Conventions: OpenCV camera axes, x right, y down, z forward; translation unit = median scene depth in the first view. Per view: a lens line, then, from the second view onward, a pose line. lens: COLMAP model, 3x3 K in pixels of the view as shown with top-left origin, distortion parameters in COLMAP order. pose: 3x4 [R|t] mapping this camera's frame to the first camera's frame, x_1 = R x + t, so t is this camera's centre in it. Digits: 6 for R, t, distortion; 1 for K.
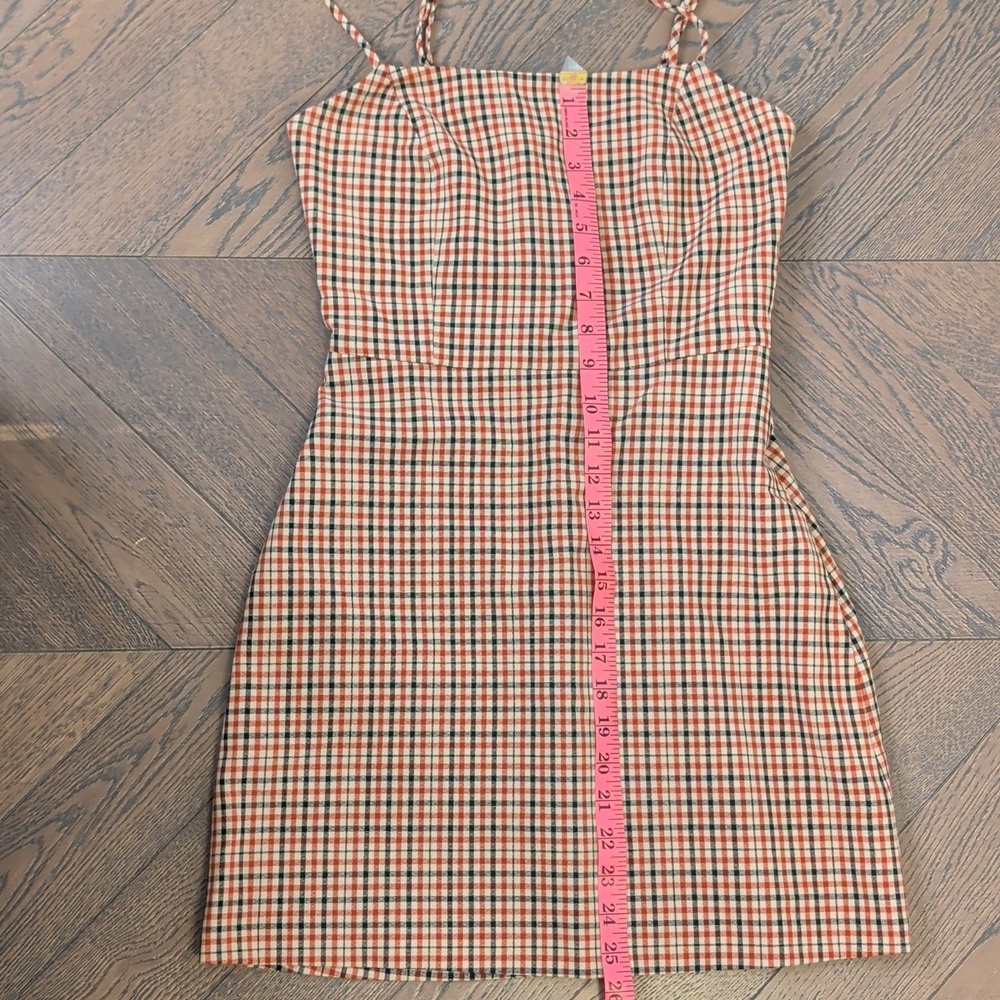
lens RADIAL K [[1954.7, 0, 498.5], [0, 1954.7, 514.2], [0, 0, 1]] dist [0.474397, -3.007255]
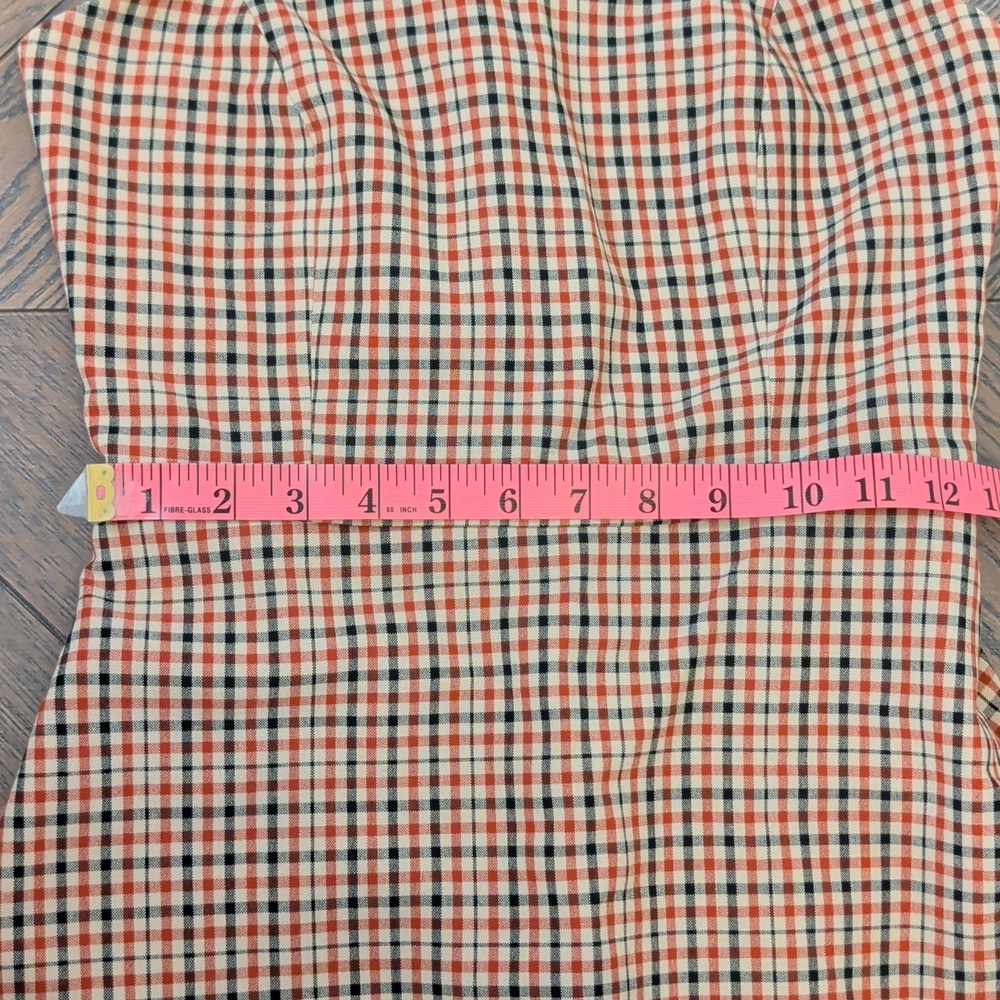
lens RADIAL K [[1954.7, 0, 498.5], [0, 1954.7, 514.2], [0, 0, 1]] dist [0.474397, -3.007255]
pose [[0.999627, -0.012822, 0.024102, 0.002192], [0.012156, 0.999546, 0.027568, -0.090892], [-0.024444, -0.027265, 0.999329, 0.493485]]
